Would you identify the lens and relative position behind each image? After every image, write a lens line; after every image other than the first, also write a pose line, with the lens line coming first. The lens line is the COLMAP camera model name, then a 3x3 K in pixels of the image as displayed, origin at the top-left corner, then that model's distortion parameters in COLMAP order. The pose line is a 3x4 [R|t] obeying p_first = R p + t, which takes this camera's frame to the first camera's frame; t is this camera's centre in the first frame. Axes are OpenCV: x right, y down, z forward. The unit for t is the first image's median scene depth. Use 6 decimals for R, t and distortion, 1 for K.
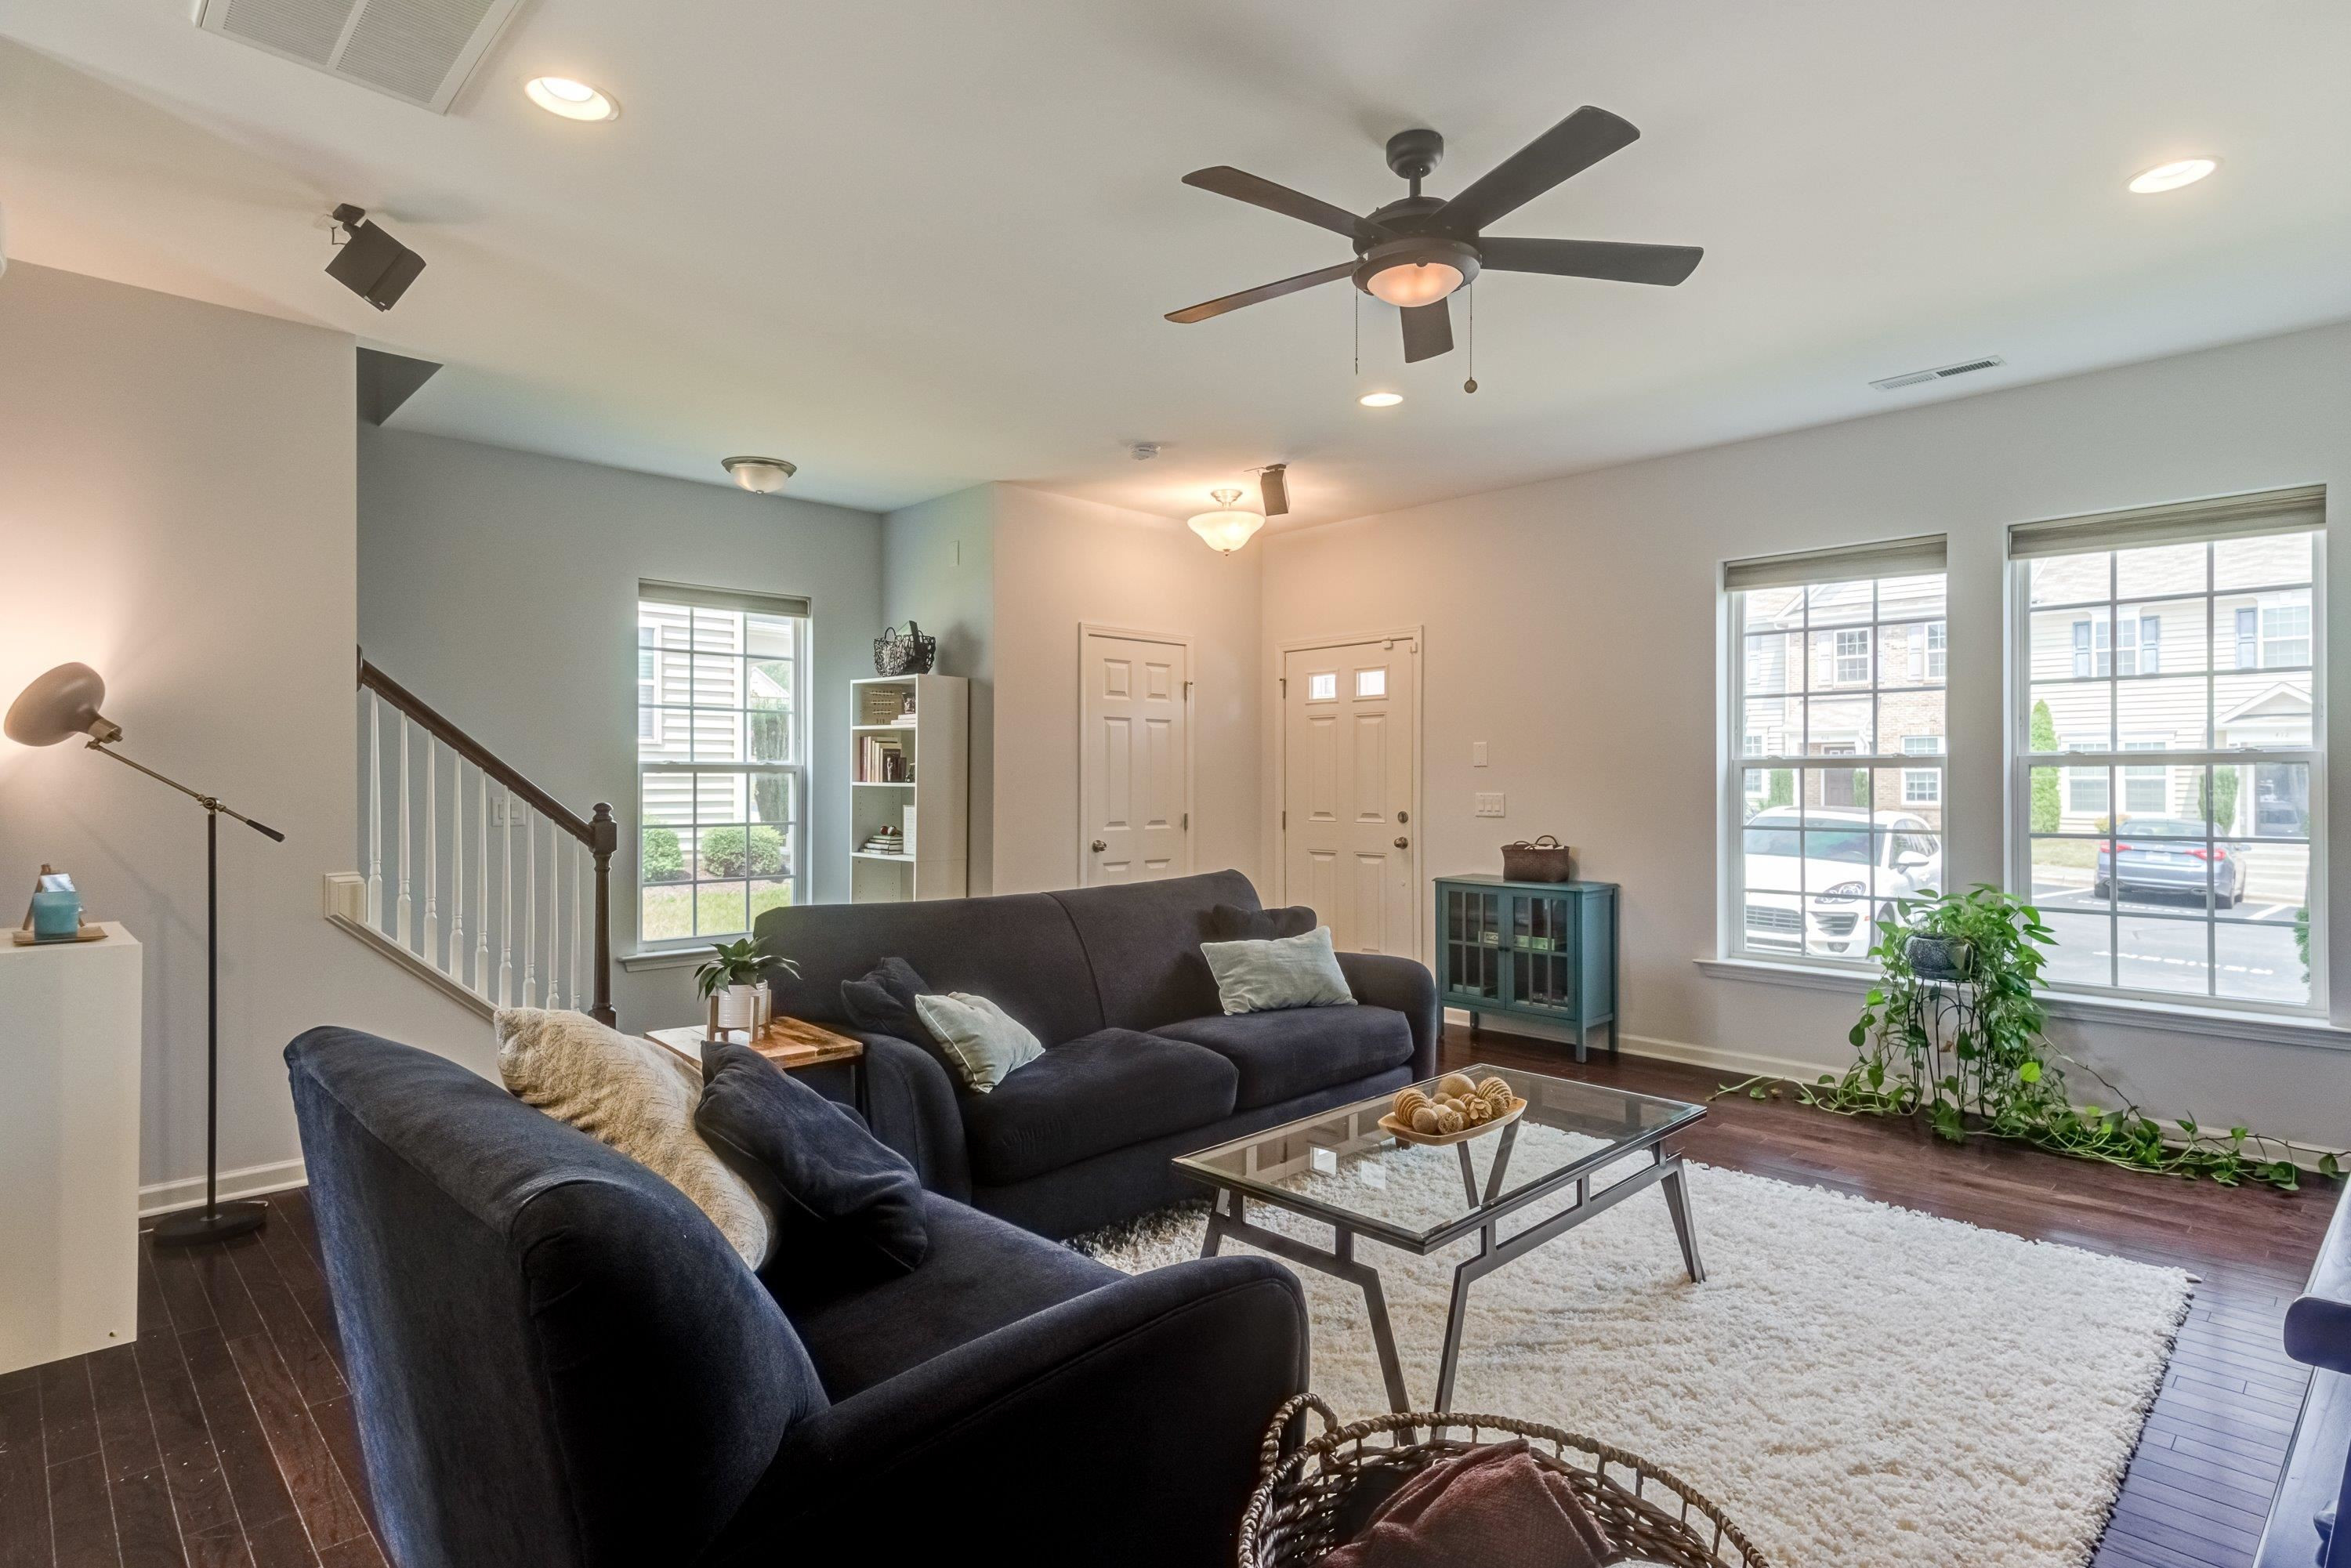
lens RADIAL K [[1174.7, 0, 1180.1], [0, 1174.7, 779.5], [0, 0, 1]] dist [0.002042, -0.000023]
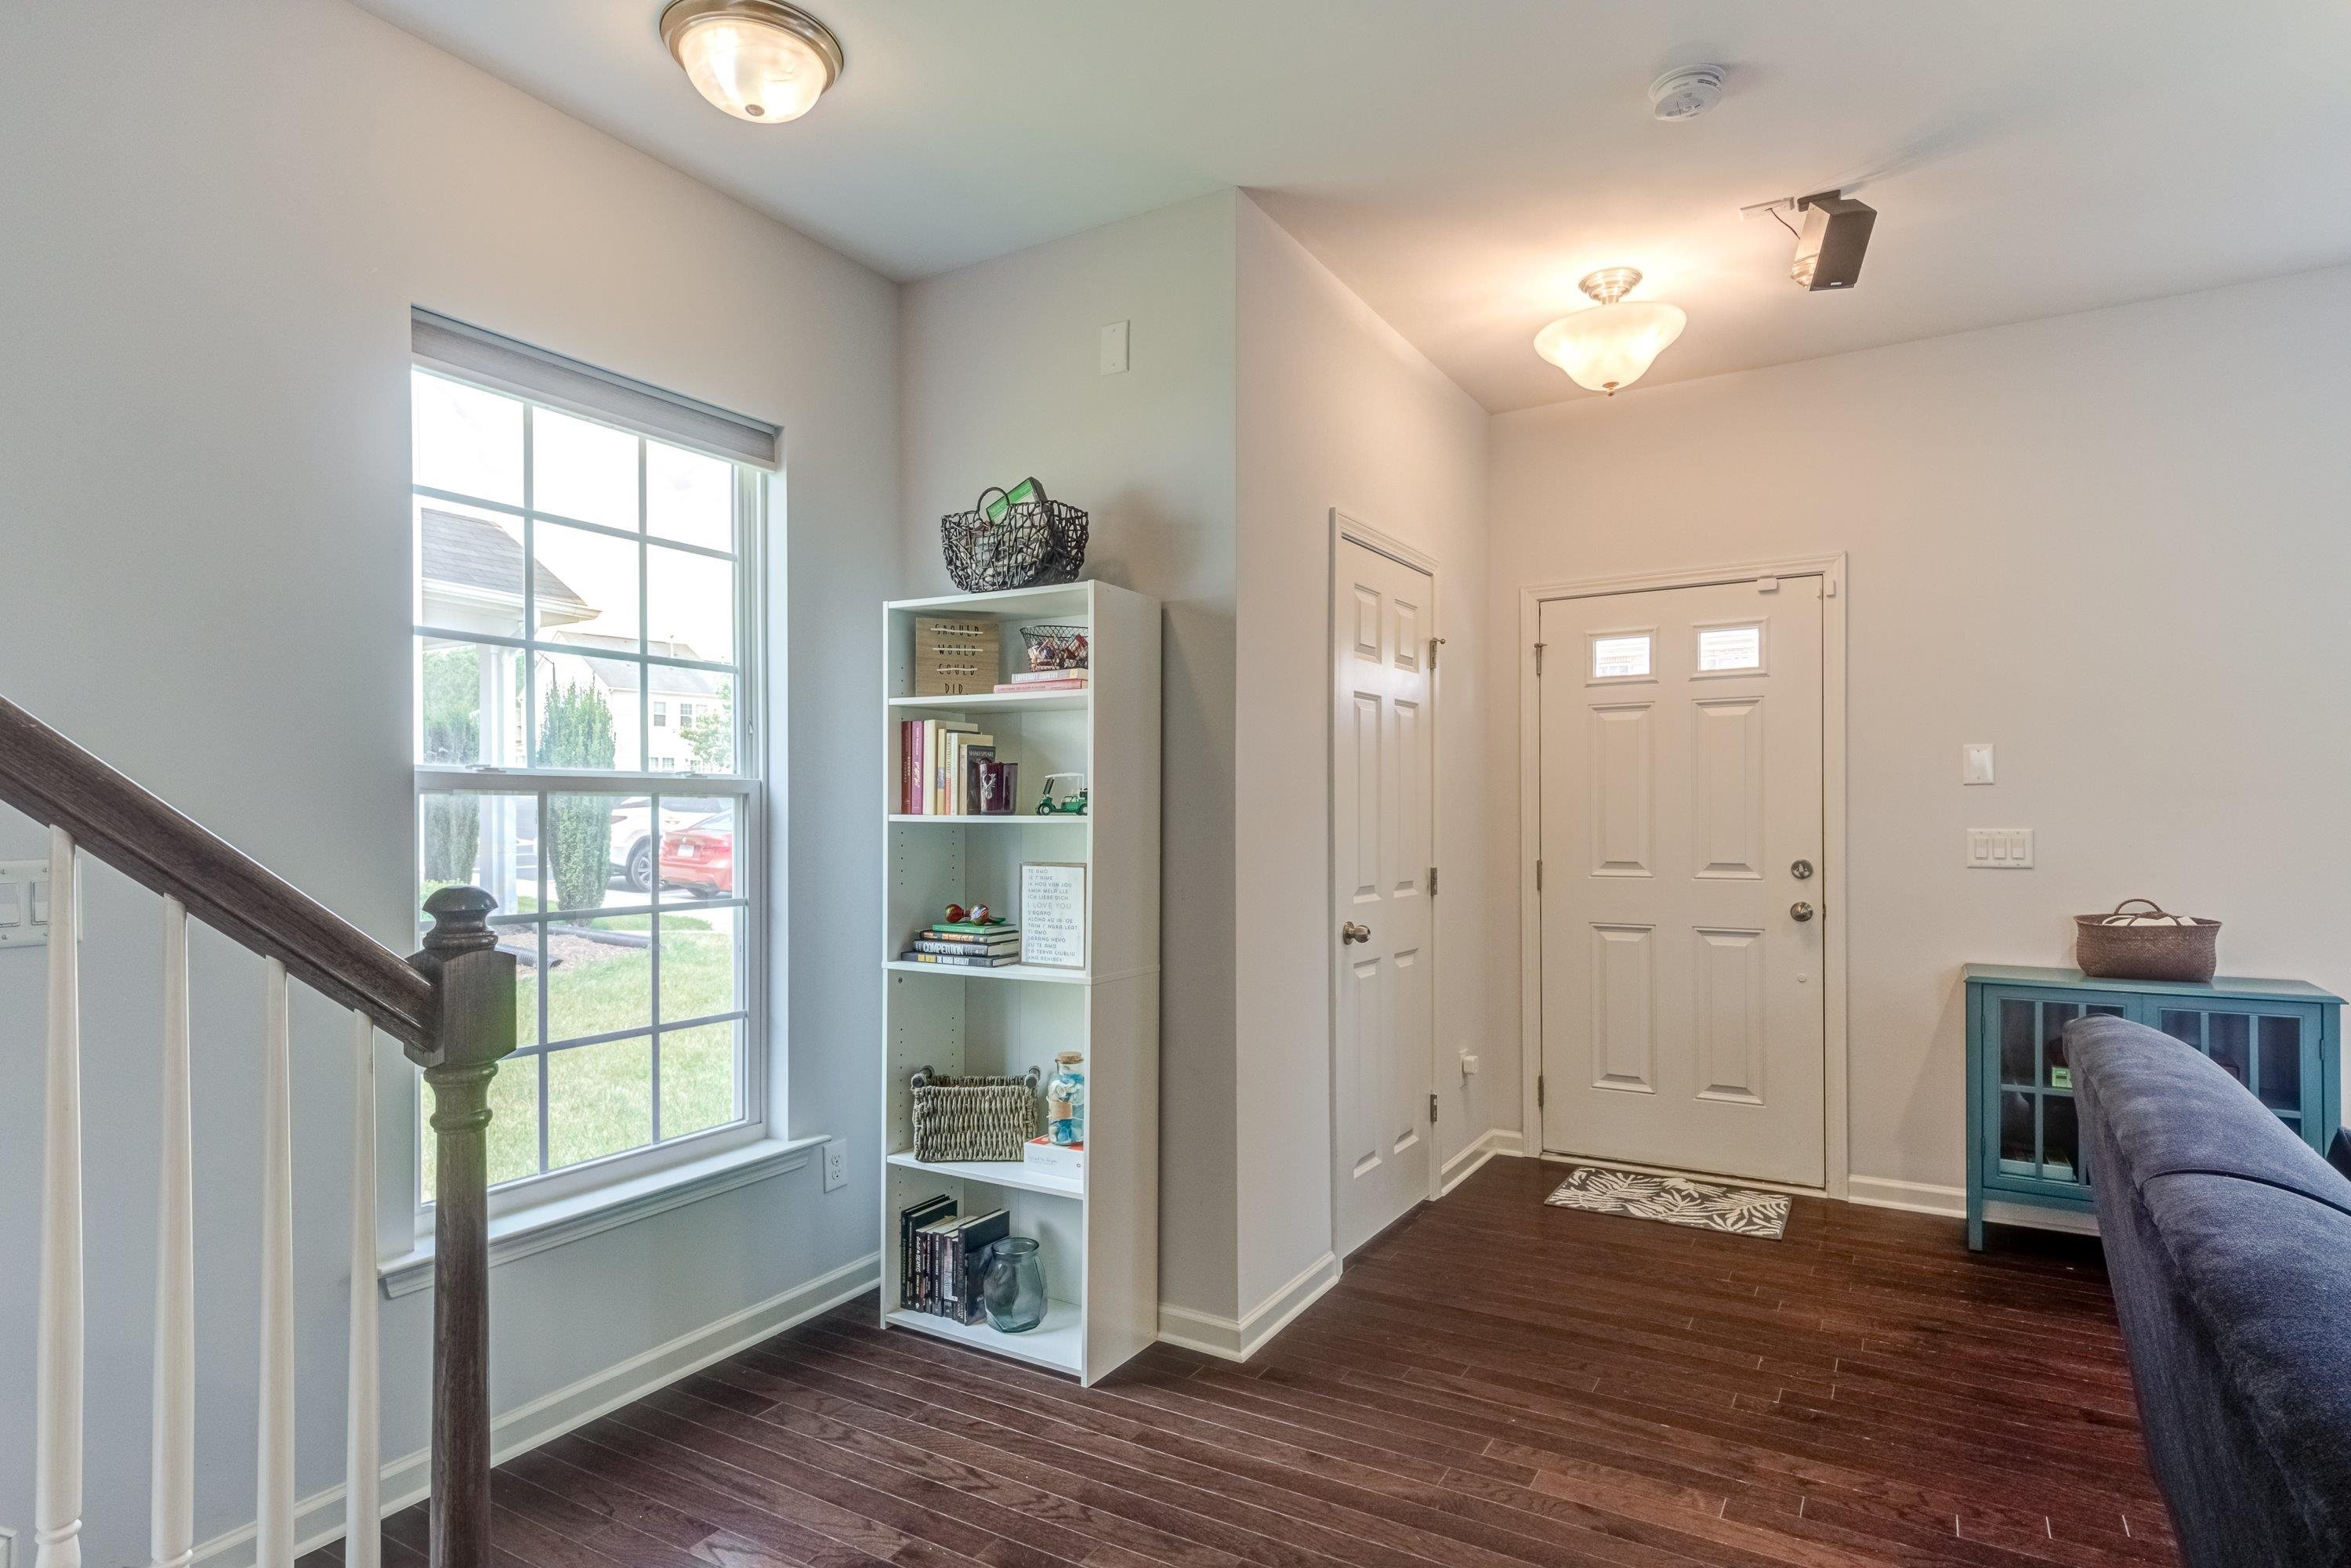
lens RADIAL K [[1218.5, 0, 1177.7], [0, 1218.5, 821.6], [0, 0, 1]] dist [0.012911, -0.000209]
pose [[0.966329, -0.005262, 0.257255, -0.296026], [0.003674, 0.999971, 0.006653, 0.002024], [-0.257282, -0.005484, 0.966321, 0.494539]]
